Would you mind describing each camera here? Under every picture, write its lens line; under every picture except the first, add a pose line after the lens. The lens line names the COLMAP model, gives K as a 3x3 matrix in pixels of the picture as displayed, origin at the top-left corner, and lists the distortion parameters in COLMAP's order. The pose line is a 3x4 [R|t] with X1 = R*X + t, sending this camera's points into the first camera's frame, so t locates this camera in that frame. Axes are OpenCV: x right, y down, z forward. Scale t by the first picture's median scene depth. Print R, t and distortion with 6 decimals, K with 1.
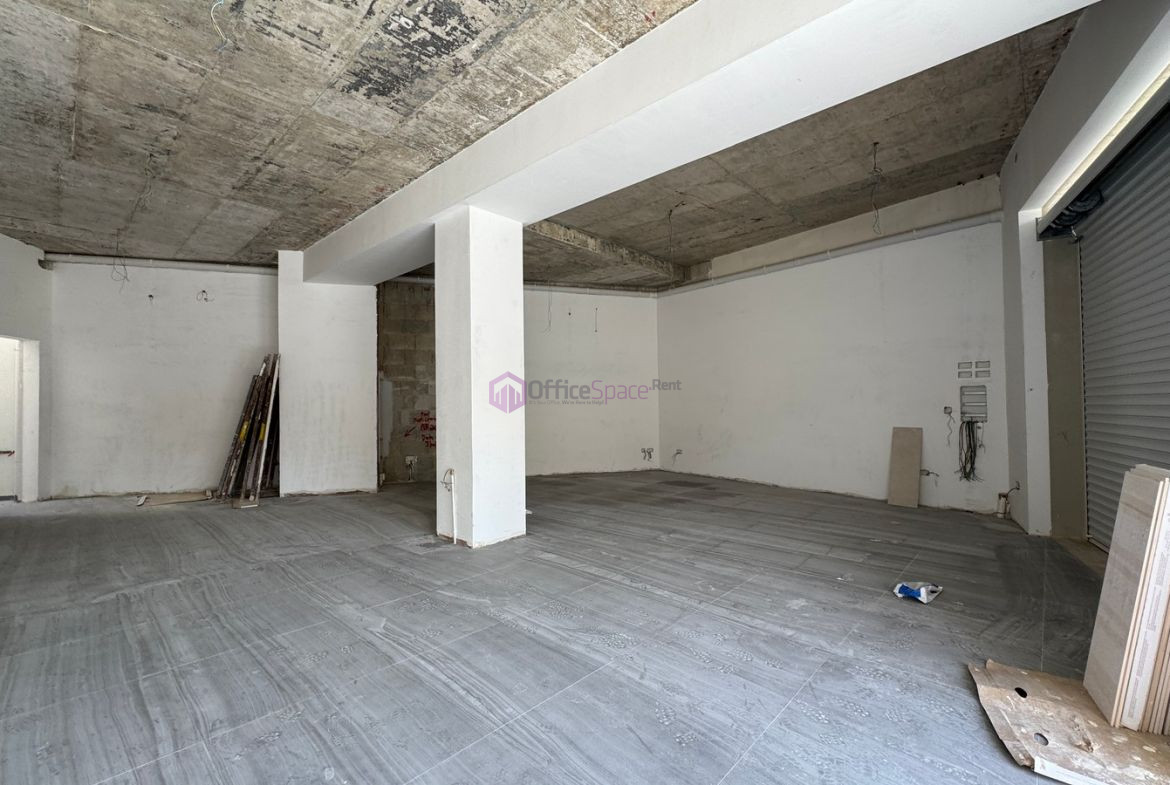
lens RADIAL K [[497.8, 0, 585.0], [0, 497.8, 392.5], [0, 0, 1]] dist [-0.002799, 0.000833]
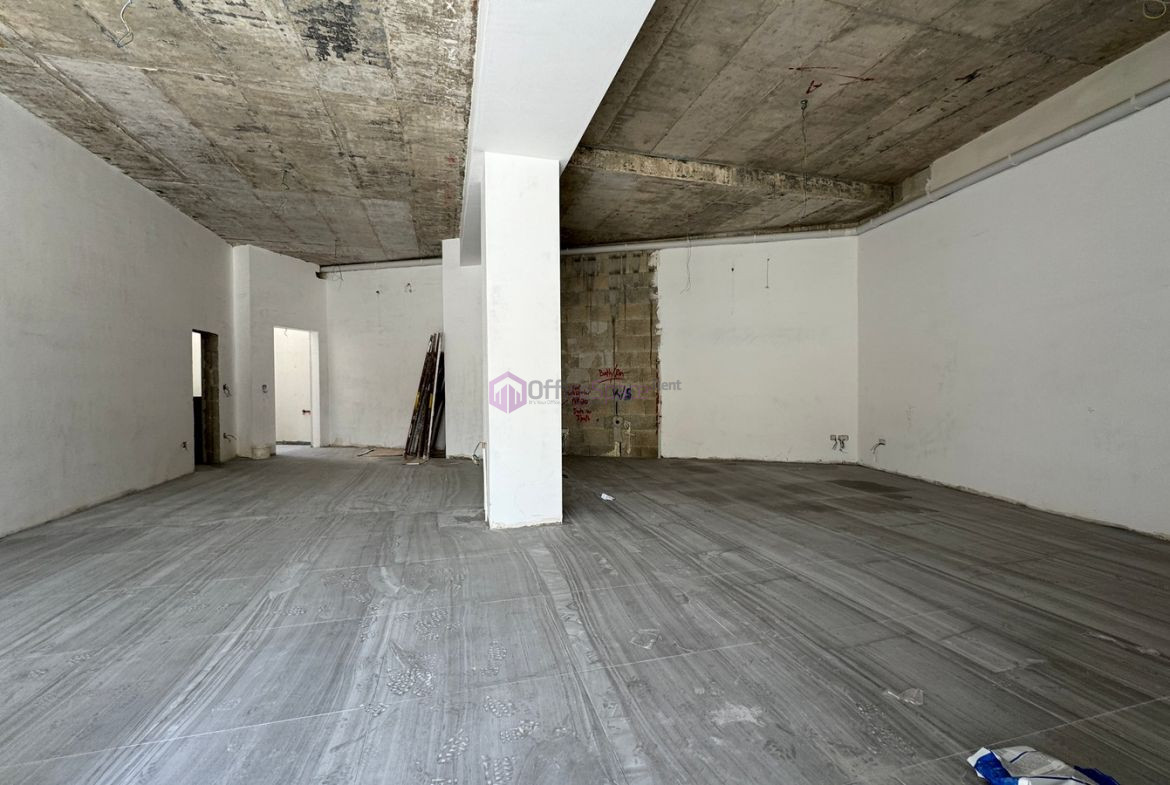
lens RADIAL K [[497.8, 0, 585.0], [0, 497.8, 392.5], [0, 0, 1]] dist [-0.002799, 0.000833]
pose [[0.855520, 0.012998, -0.517607, 0.380176], [0.009729, 0.999105, 0.041170, 0.022723], [0.517679, -0.040257, 0.854628, 0.296618]]
